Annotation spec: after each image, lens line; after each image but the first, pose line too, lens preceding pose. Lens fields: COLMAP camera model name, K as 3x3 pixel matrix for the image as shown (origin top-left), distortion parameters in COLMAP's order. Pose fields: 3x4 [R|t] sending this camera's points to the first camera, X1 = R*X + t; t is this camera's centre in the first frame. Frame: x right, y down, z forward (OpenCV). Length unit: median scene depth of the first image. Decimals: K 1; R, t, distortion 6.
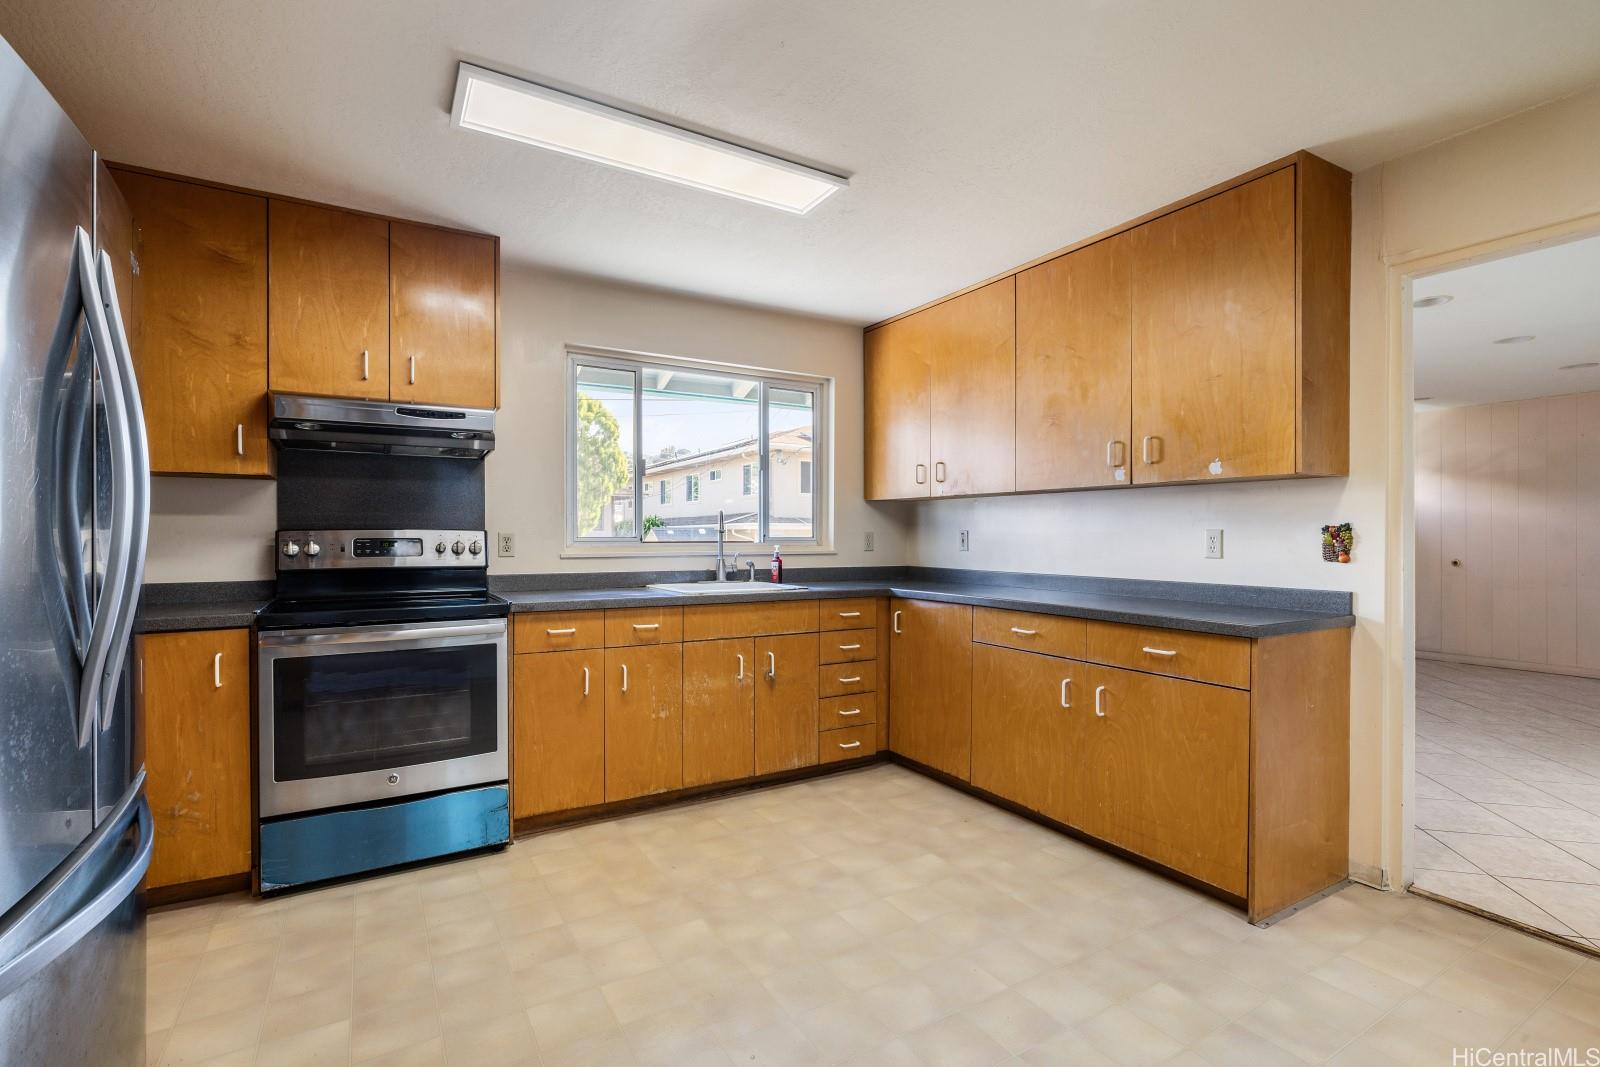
lens RADIAL K [[773.0, 0, 805.9], [0, 773.0, 534.0], [0, 0, 1]] dist [-0.003056, -0.000678]
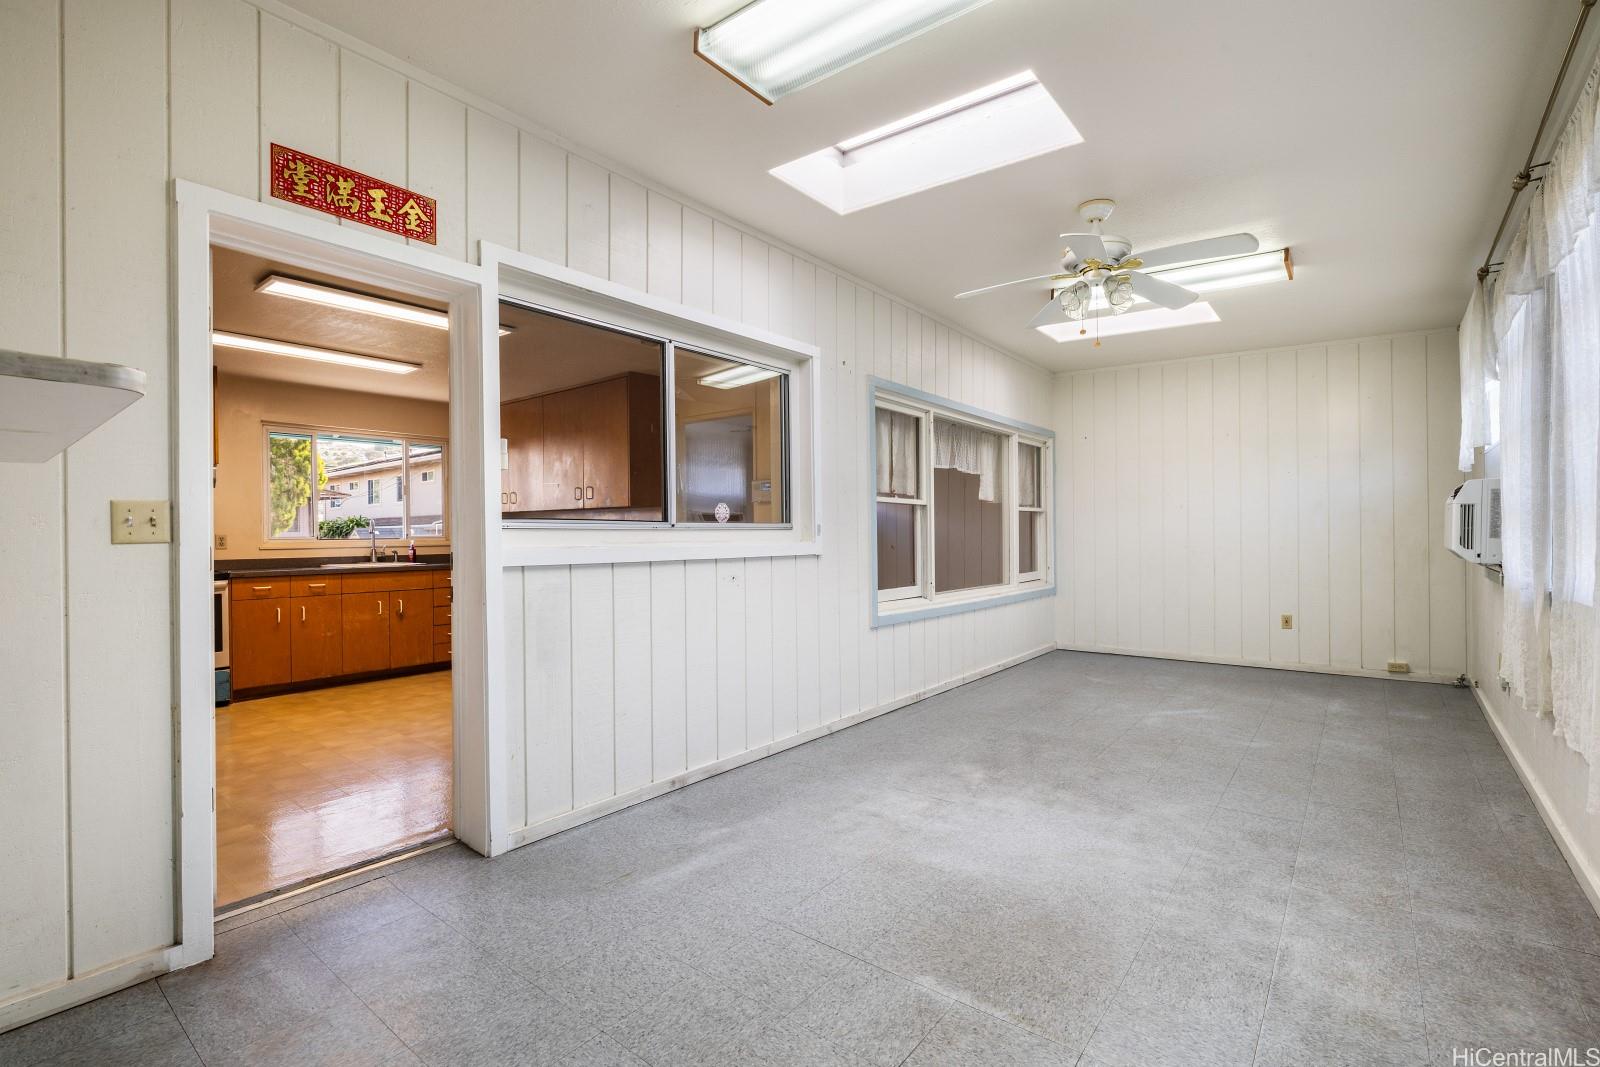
lens RADIAL K [[716.7, 0, 793.5], [0, 716.7, 536.0], [0, 0, 1]] dist [0.000338, 0.000316]
pose [[0.940805, -0.011226, 0.338763, 0.219073], [0.009270, 0.999930, 0.007393, 0.001438], [-0.338822, -0.003815, 0.940843, -0.762922]]
